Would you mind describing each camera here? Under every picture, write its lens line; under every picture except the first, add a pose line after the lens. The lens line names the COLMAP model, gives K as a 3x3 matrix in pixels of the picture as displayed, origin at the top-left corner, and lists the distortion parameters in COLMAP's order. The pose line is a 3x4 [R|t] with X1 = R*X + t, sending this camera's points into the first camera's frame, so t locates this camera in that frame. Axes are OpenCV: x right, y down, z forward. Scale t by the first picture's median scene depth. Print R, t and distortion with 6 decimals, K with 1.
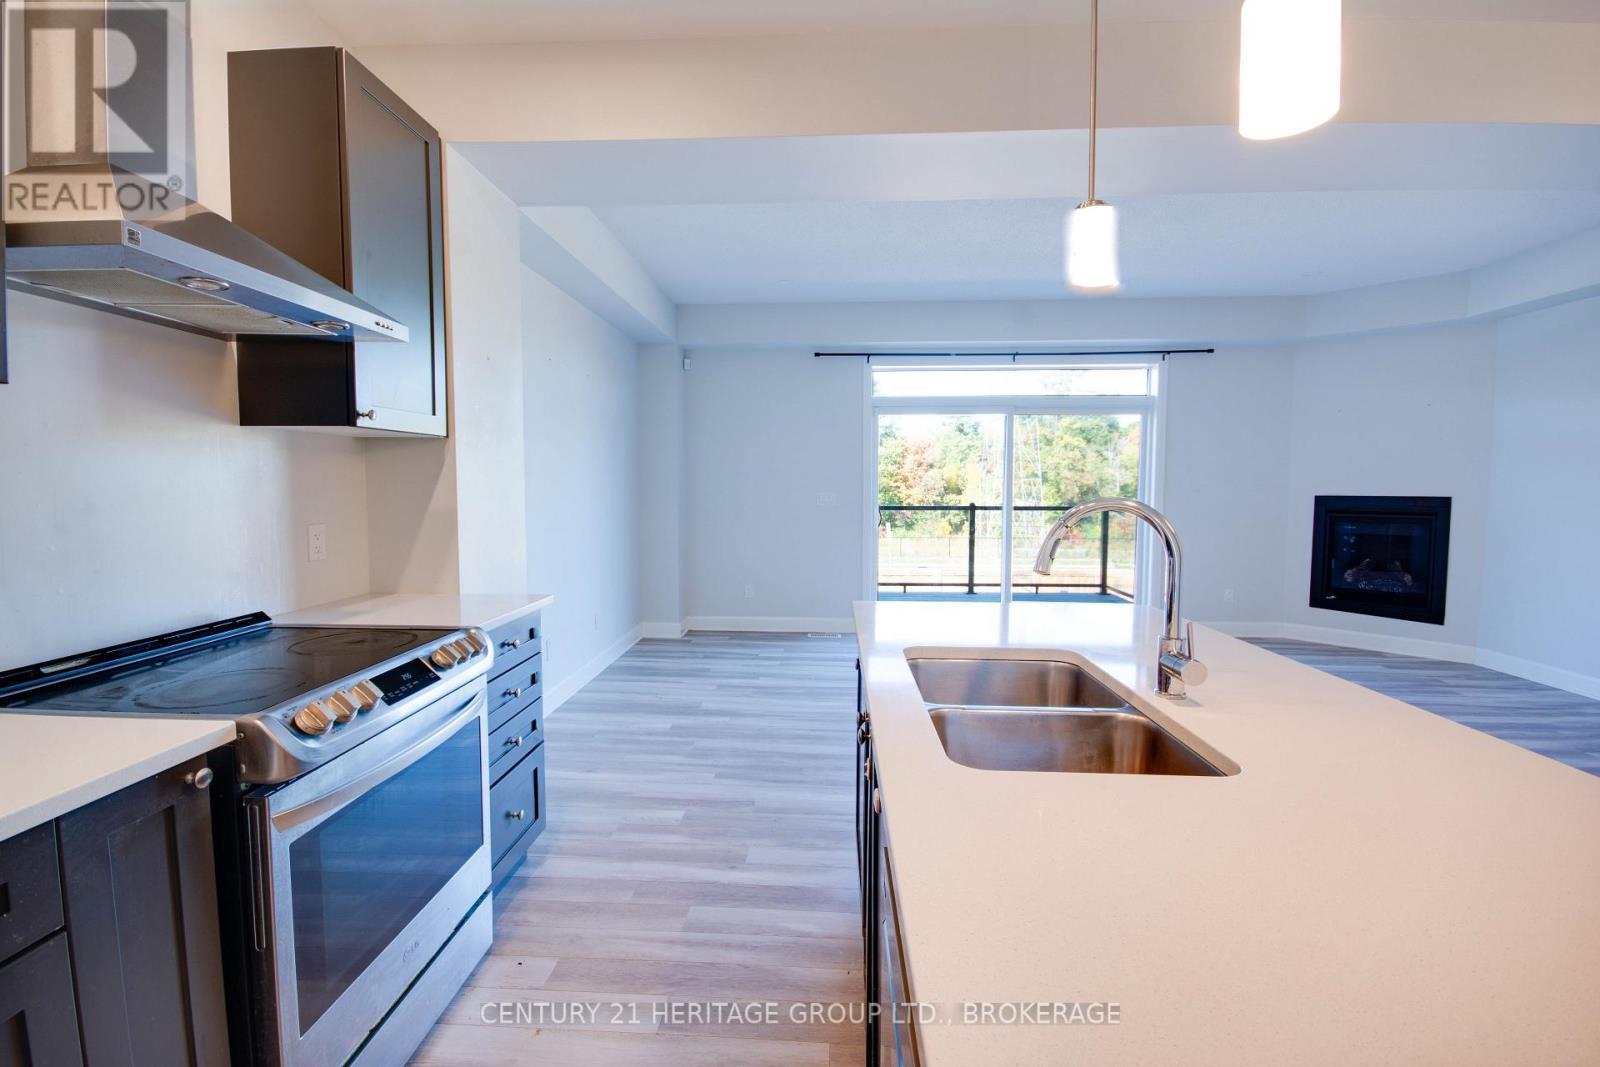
lens RADIAL K [[706.9, 0, 789.8], [0, 706.9, 530.3], [0, 0, 1]] dist [-0.001071, -0.000256]
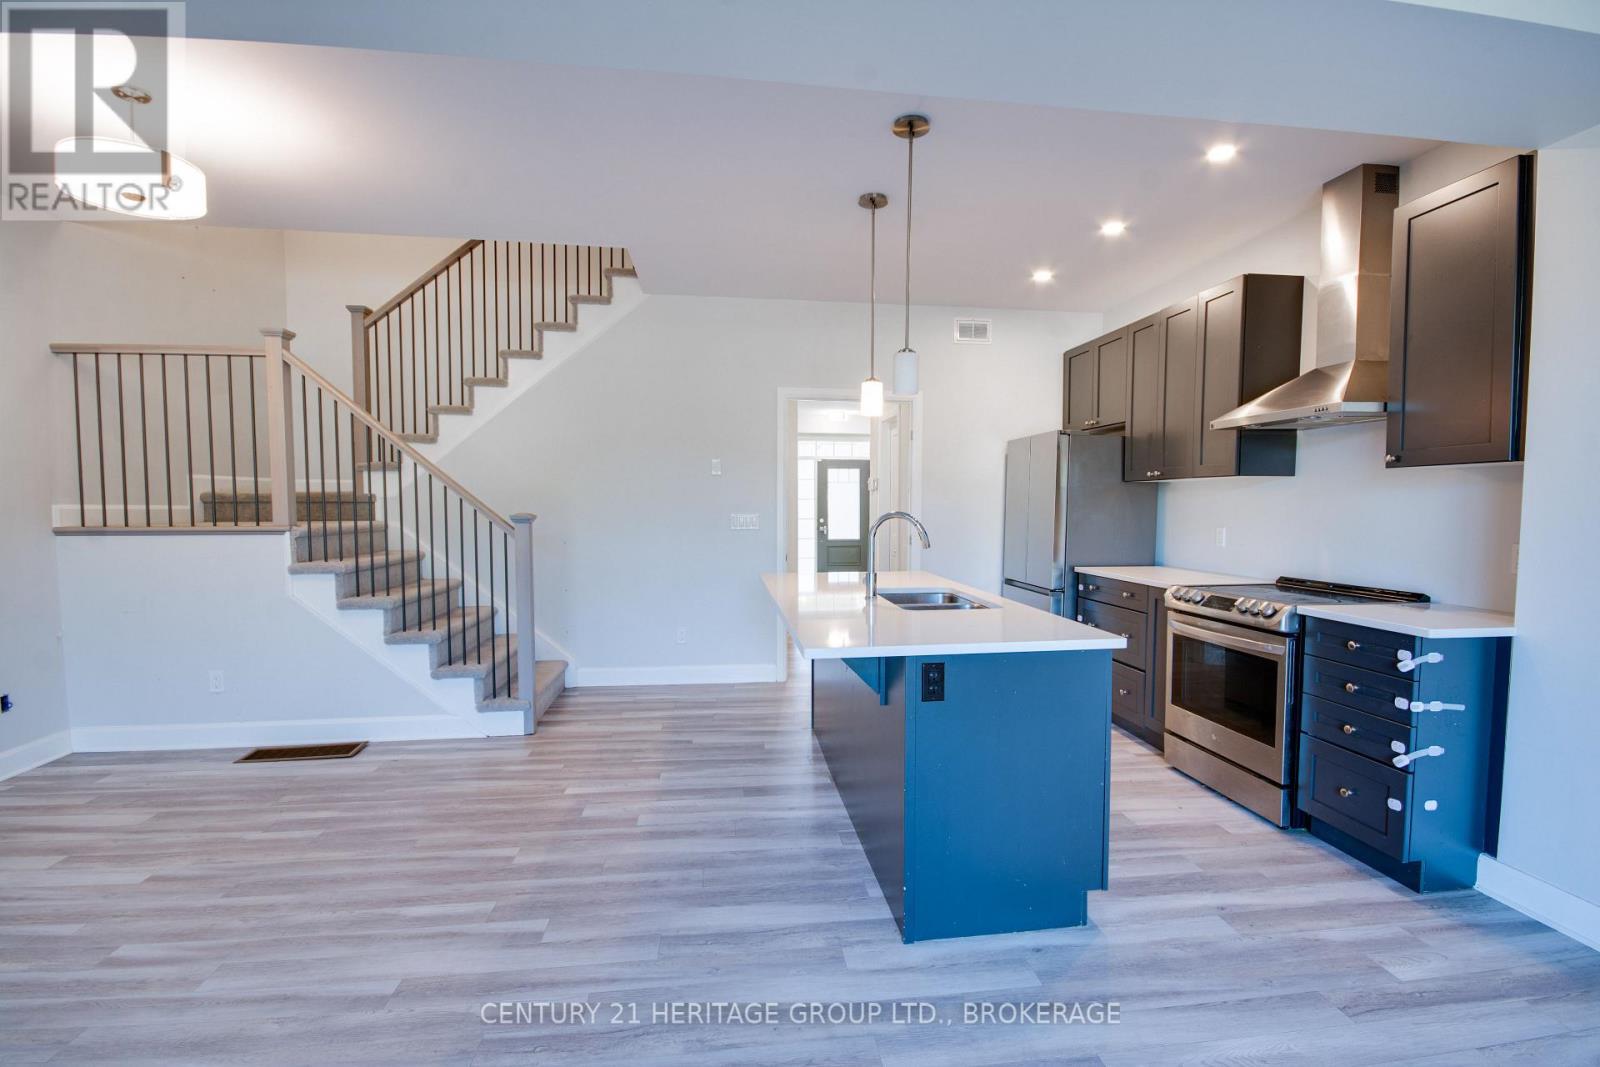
lens RADIAL K [[730.8, 0, 813.8], [0, 730.8, 544.5], [0, 0, 1]] dist [0.001722, -0.009868]
pose [[-0.982312, 0.004295, -0.187202, 0.515013], [-0.017642, 0.993167, 0.115363, -0.092840], [0.186419, 0.116625, -0.975524, 1.441582]]
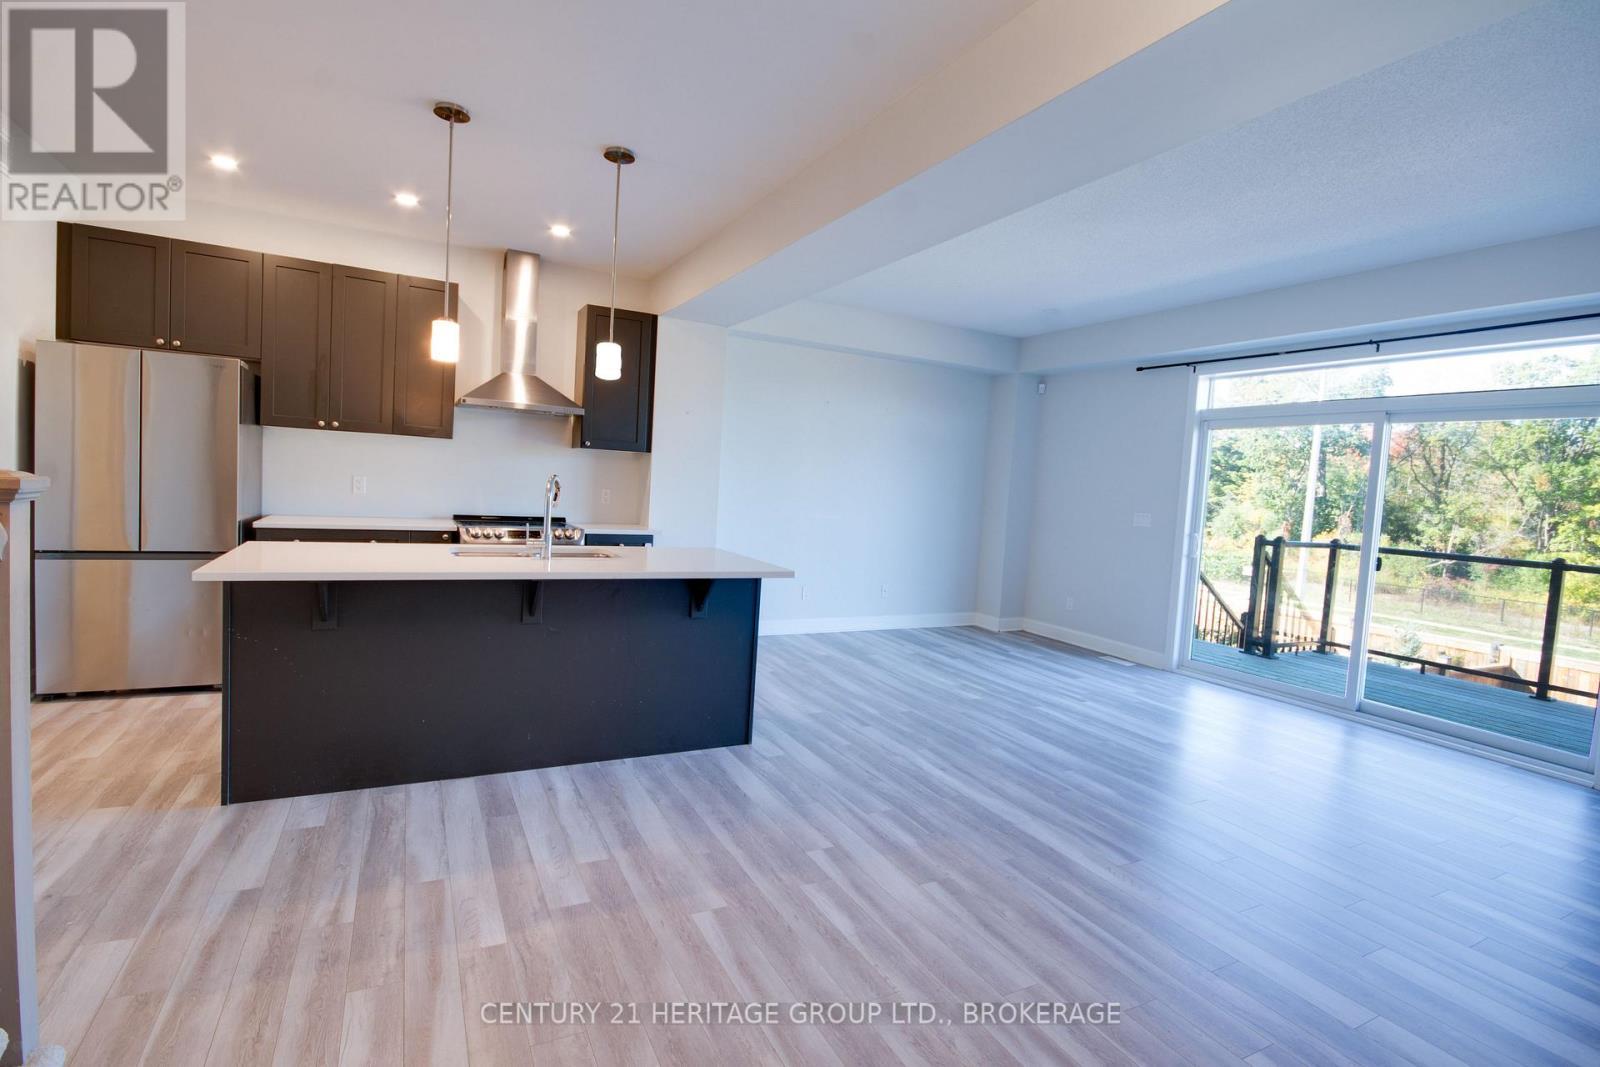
lens RADIAL K [[751.1, 0, 800.0], [0, 751.1, 533.5], [0, 0, 1]] dist [-0.000772, 0.000076]
pose [[0.509067, 0.088222, -0.856193, 1.377333], [-0.113960, 0.992884, 0.034550, -0.017212], [0.853149, 0.079984, 0.515499, 0.188039]]
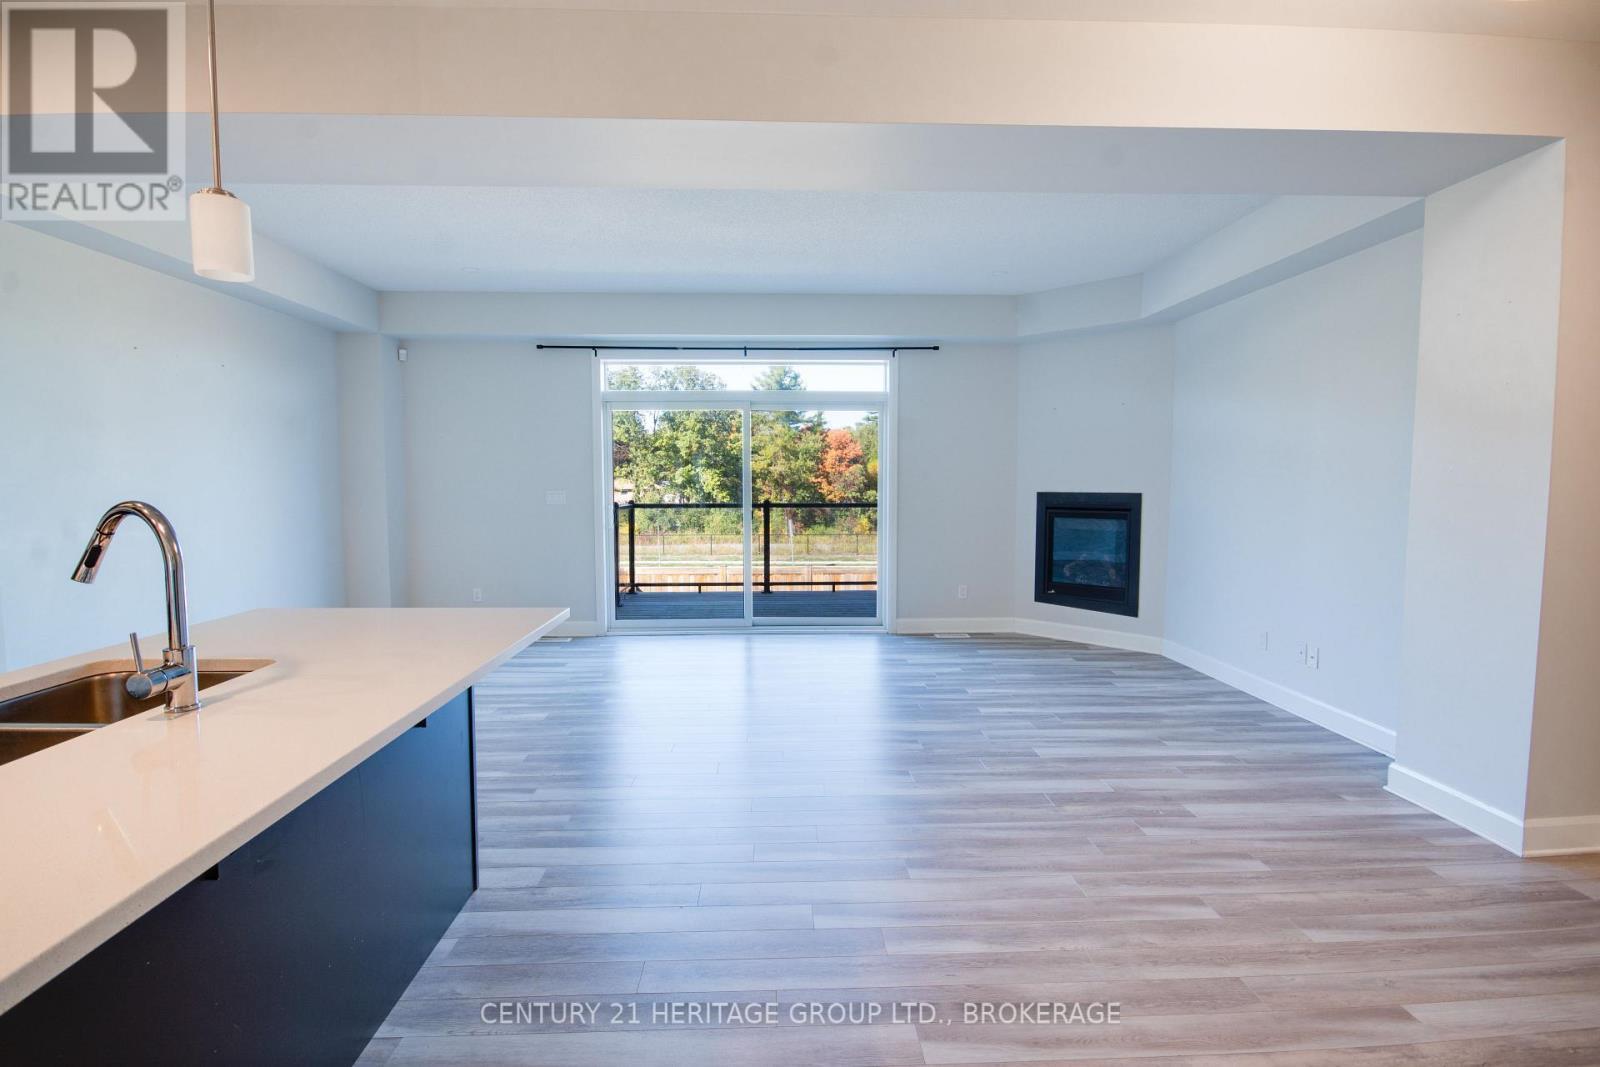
lens RADIAL K [[728.2, 0, 785.3], [0, 728.2, 528.2], [0, 0, 1]] dist [-0.002067, -0.000254]
pose [[0.996328, -0.008610, 0.085183, 0.559913], [0.008555, 0.999963, 0.001011, -0.001862], [-0.085189, -0.000279, 0.996365, -0.021261]]
